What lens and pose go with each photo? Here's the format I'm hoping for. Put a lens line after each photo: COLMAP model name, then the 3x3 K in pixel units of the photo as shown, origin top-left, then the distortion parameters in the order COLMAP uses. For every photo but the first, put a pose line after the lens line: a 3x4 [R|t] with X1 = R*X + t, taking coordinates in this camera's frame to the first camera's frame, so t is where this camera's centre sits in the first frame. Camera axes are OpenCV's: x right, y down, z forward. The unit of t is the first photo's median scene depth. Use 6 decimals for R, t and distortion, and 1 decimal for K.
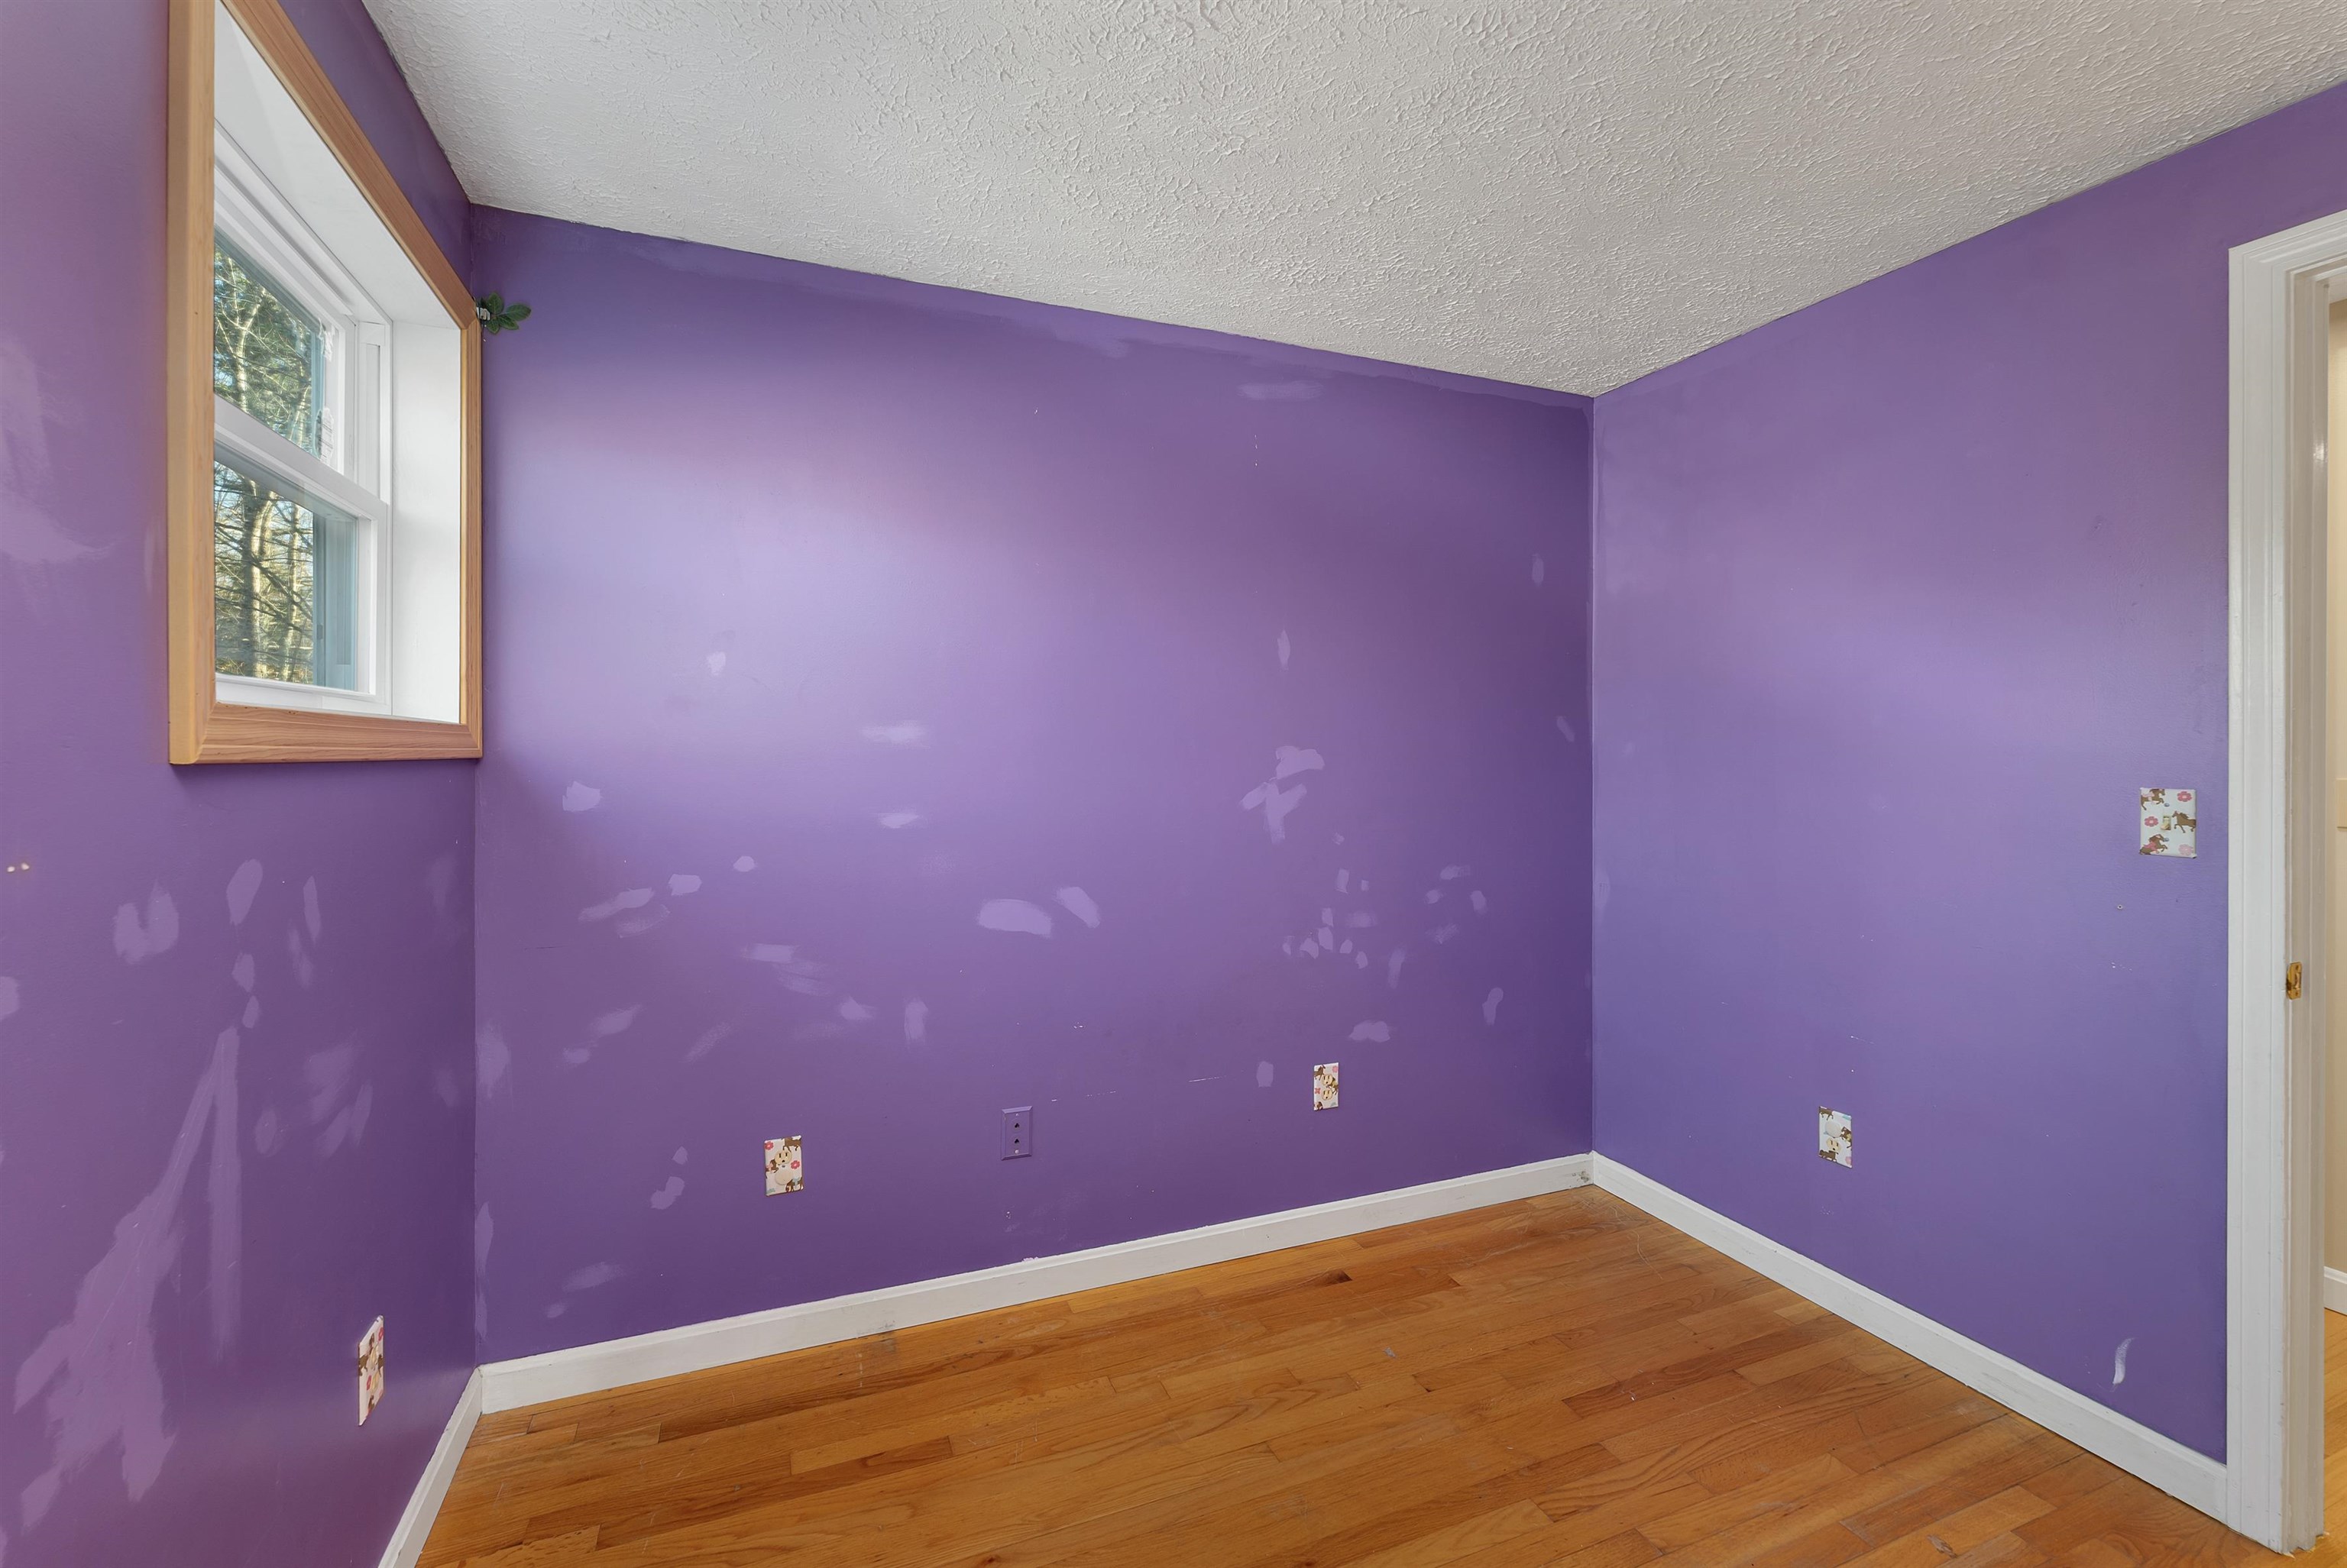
lens RADIAL K [[981.3, 0, 1161.4], [0, 981.3, 744.3], [0, 0, 1]] dist [0.000671, 0.000392]
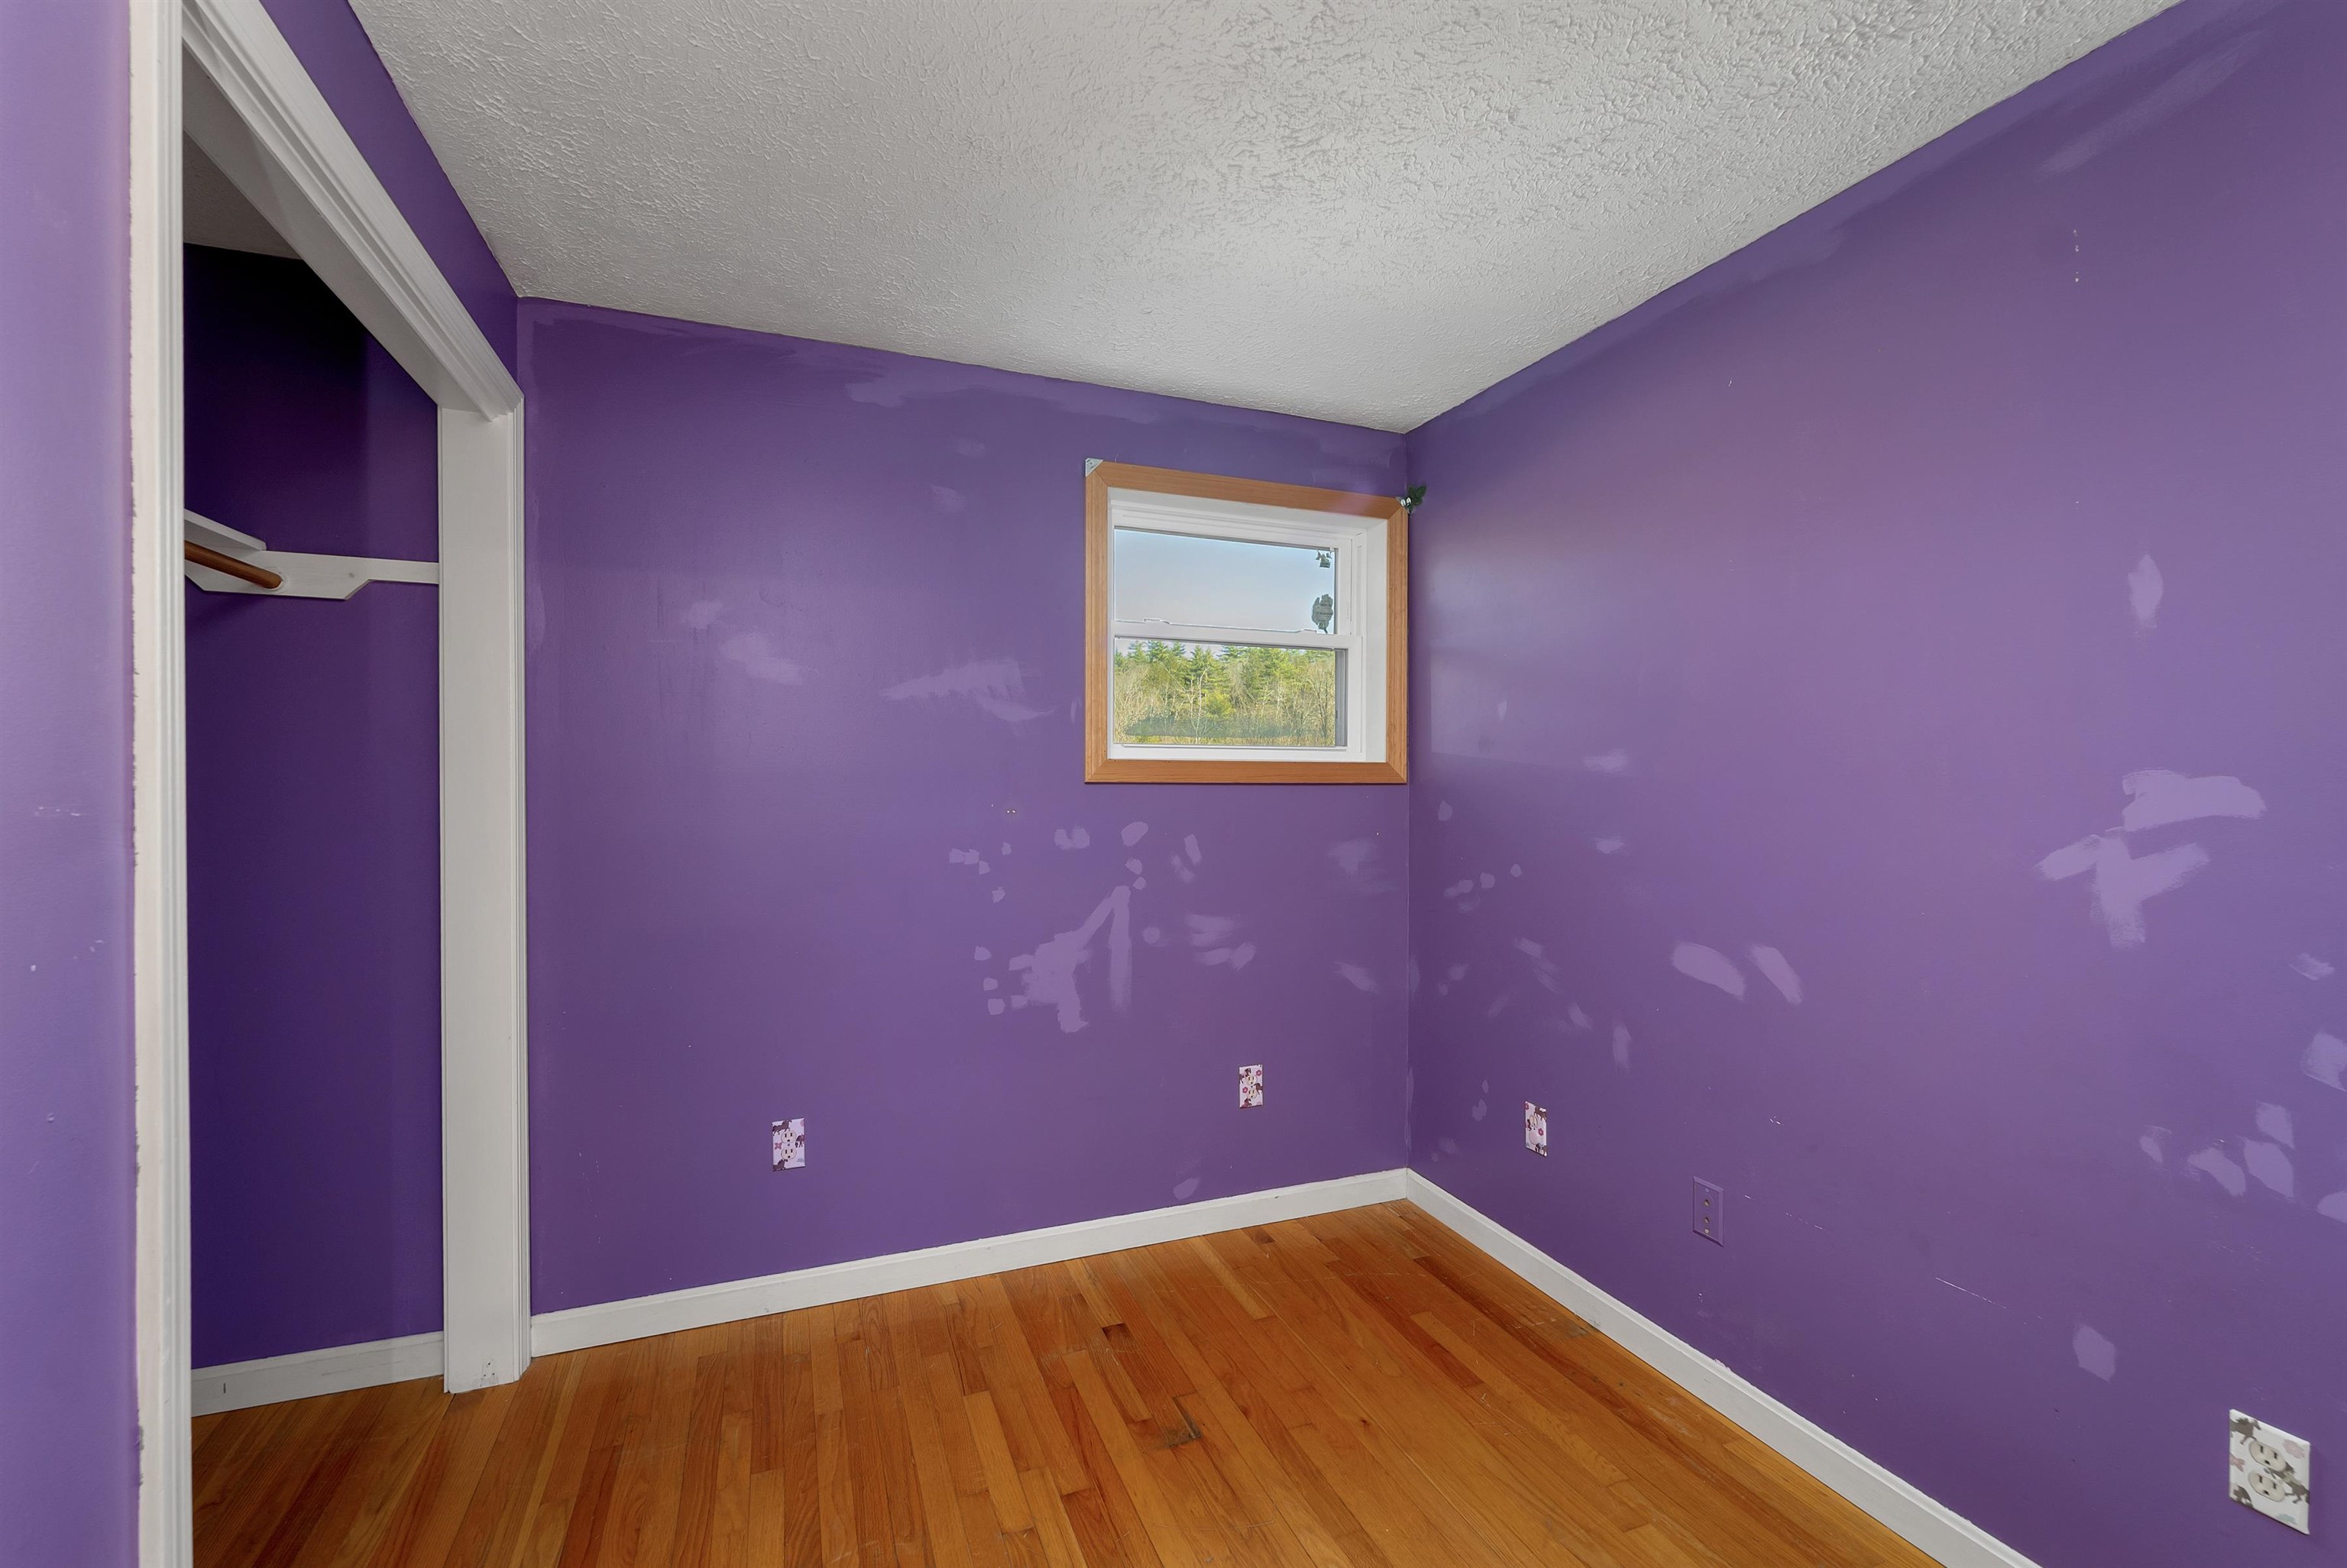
lens RADIAL K [[981.3, 0, 1171.6], [0, 981.3, 785.6], [0, 0, 1]] dist [0.000671, 0.000392]
pose [[-0.002823, 0.003729, -0.999989, 0.786951], [0.001697, 0.999992, 0.003724, 0.008655], [0.999995, -0.001687, -0.002829, 0.552304]]
